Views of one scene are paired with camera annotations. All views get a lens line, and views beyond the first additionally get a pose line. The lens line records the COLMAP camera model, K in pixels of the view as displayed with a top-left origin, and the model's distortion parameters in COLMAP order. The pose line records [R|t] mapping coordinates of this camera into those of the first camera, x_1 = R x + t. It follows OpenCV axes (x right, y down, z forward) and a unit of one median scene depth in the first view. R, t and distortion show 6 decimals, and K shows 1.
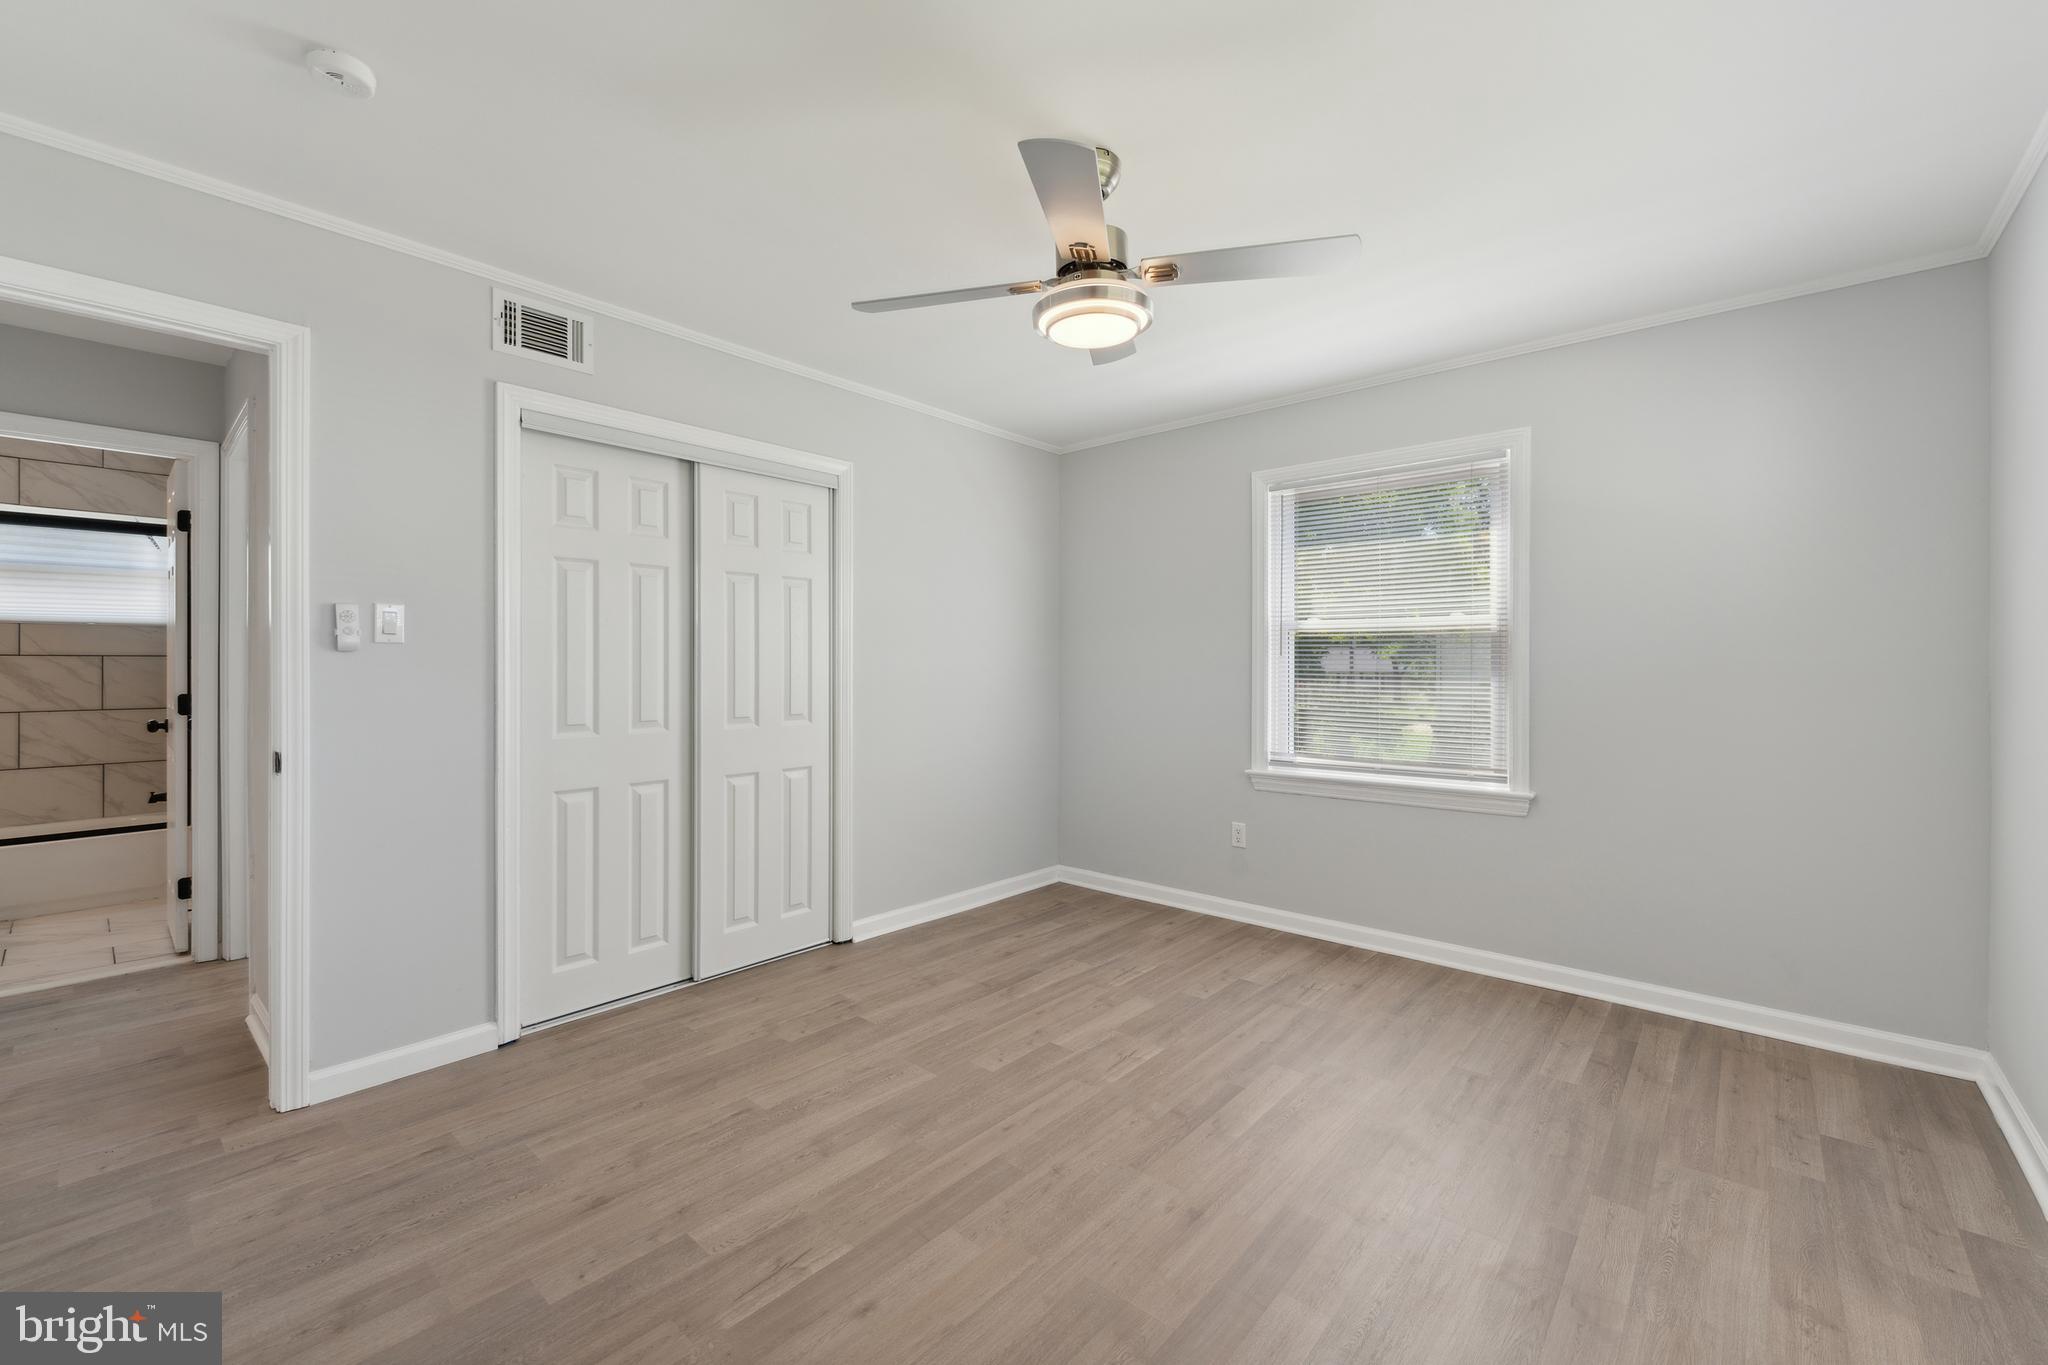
lens RADIAL K [[829.6, 0, 1032.3], [0, 829.6, 660.5], [0, 0, 1]] dist [-0.001793, -0.000202]
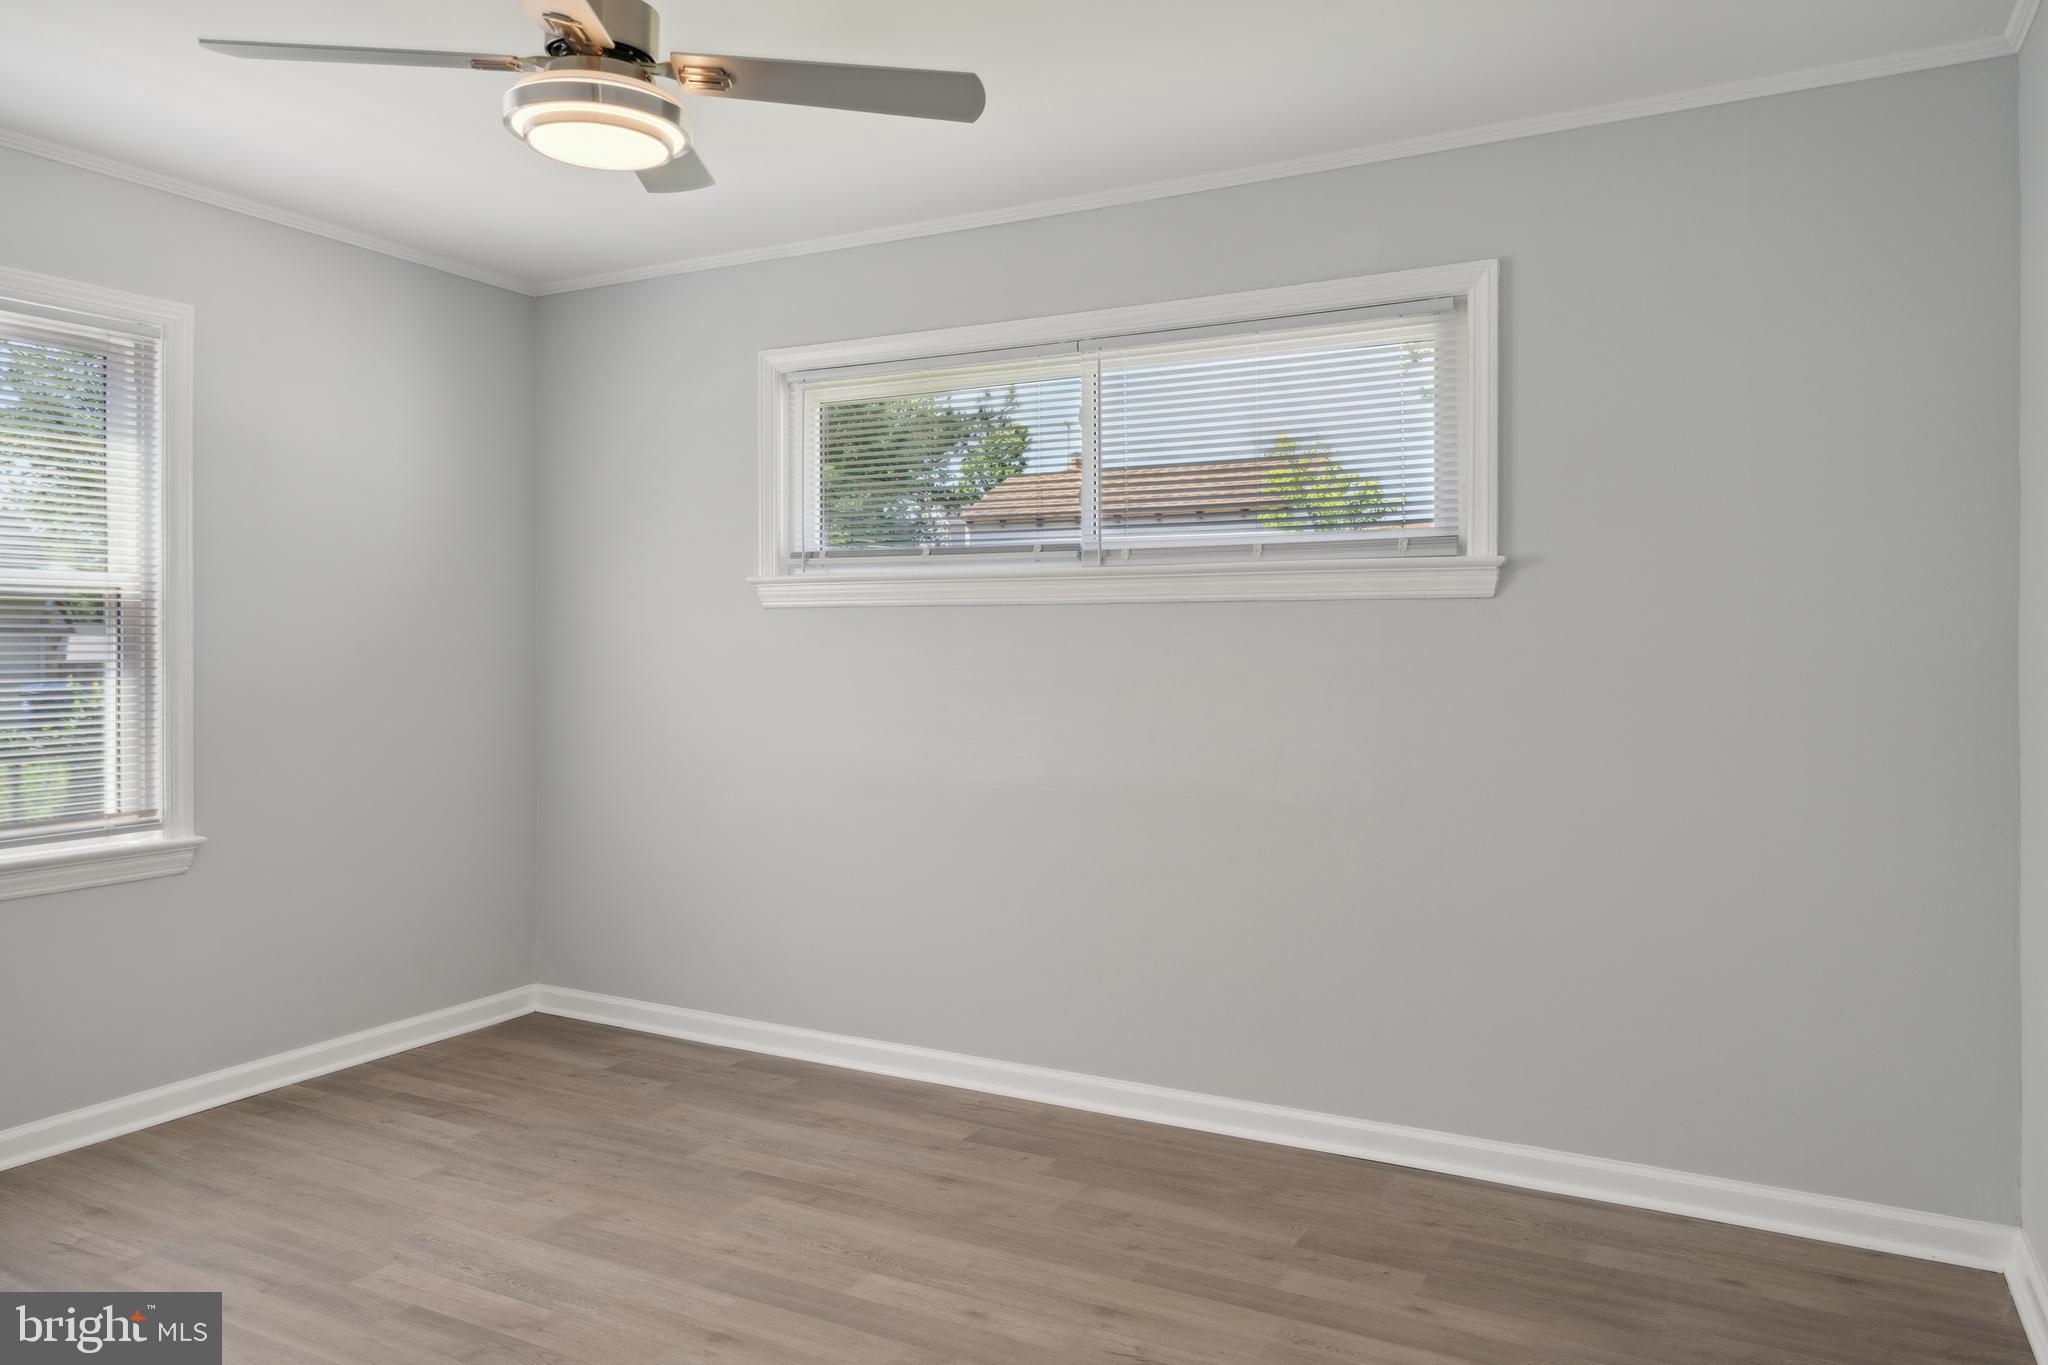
lens RADIAL K [[1382.2, 0, 1016.0], [0, 1382.2, 640.0], [0, 0, 1]] dist [-0.000753, -0.000811]
pose [[-0.211396, 0.004359, 0.977391, -0.722470], [-0.005385, 0.999970, -0.005625, -0.001352], [-0.977386, -0.006452, -0.211366, 0.617381]]
